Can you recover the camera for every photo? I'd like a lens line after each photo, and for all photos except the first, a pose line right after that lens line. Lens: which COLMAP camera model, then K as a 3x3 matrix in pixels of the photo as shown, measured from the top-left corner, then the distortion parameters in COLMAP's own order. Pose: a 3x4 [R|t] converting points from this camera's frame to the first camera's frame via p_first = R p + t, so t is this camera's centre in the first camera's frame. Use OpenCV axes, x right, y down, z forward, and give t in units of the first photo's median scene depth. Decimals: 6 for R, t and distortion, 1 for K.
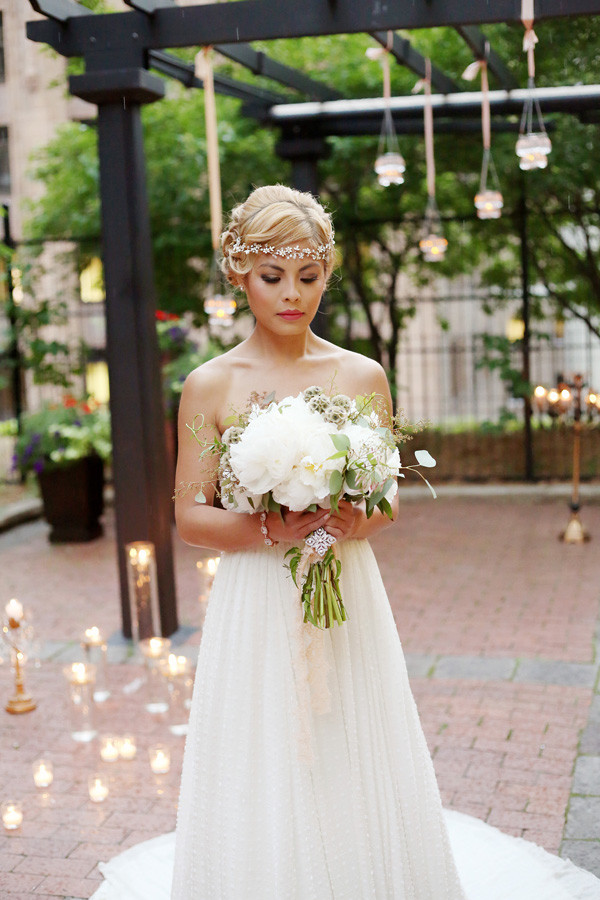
lens RADIAL K [[1285.6, 0, 300.0], [0, 1285.6, 450.0], [0, 0, 1]] dist [-0.149053, 0.083966]
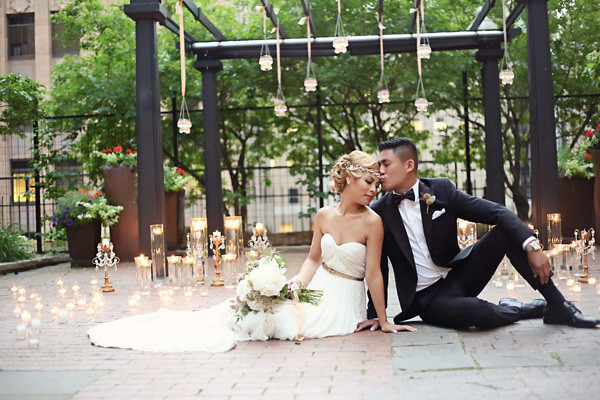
lens RADIAL K [[857.1, 0, 300.0], [0, 857.1, 200.0], [0, 0, 1]] dist [-0.149053, 0.083966]
pose [[0.982099, 0.011007, 0.188046, -0.167666], [0.016608, 0.989344, -0.144644, 0.254107], [-0.187634, 0.145178, 0.971451, -0.411359]]
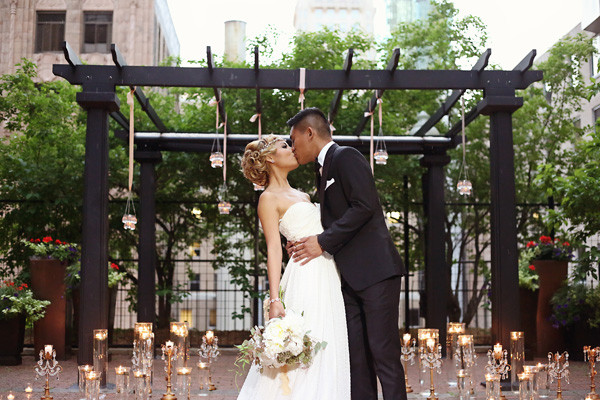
lens RADIAL K [[857.1, 0, 300.0], [0, 857.1, 200.0], [0, 0, 1]] dist [-0.149053, 0.083966]
pose [[0.951078, 0.077606, 0.299046, -0.251203], [-0.002974, 0.970192, -0.242318, 0.205805], [-0.308938, 0.229574, 0.922959, -0.325213]]
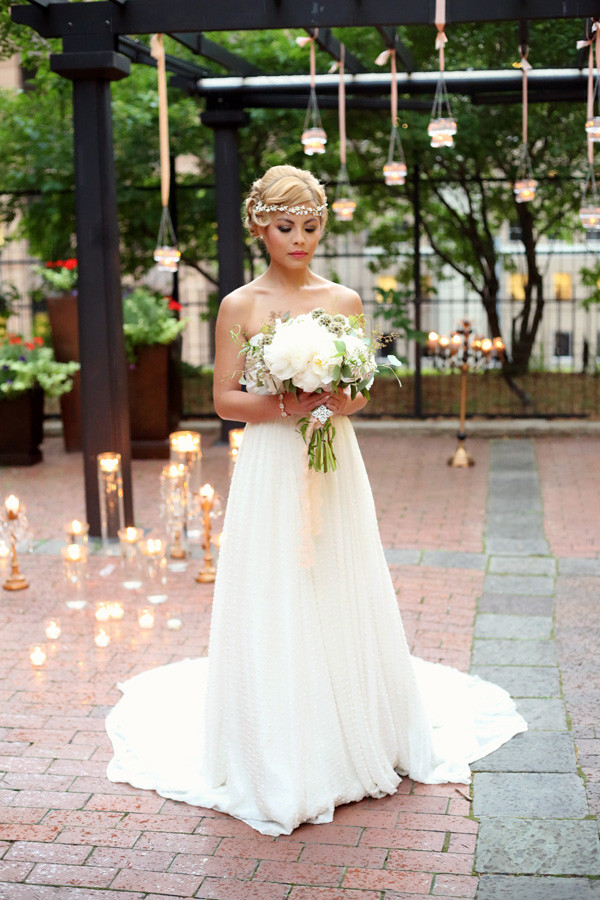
lens RADIAL K [[1287.6, 0, 300.0], [0, 1287.6, 450.0], [0, 0, 1]] dist [-0.124268, -0.033863]
pose [[0.994395, 0.007743, 0.105441, -0.079334], [-0.011069, 0.999458, 0.030989, 0.033100], [-0.105144, -0.031982, 0.993943, -0.214365]]
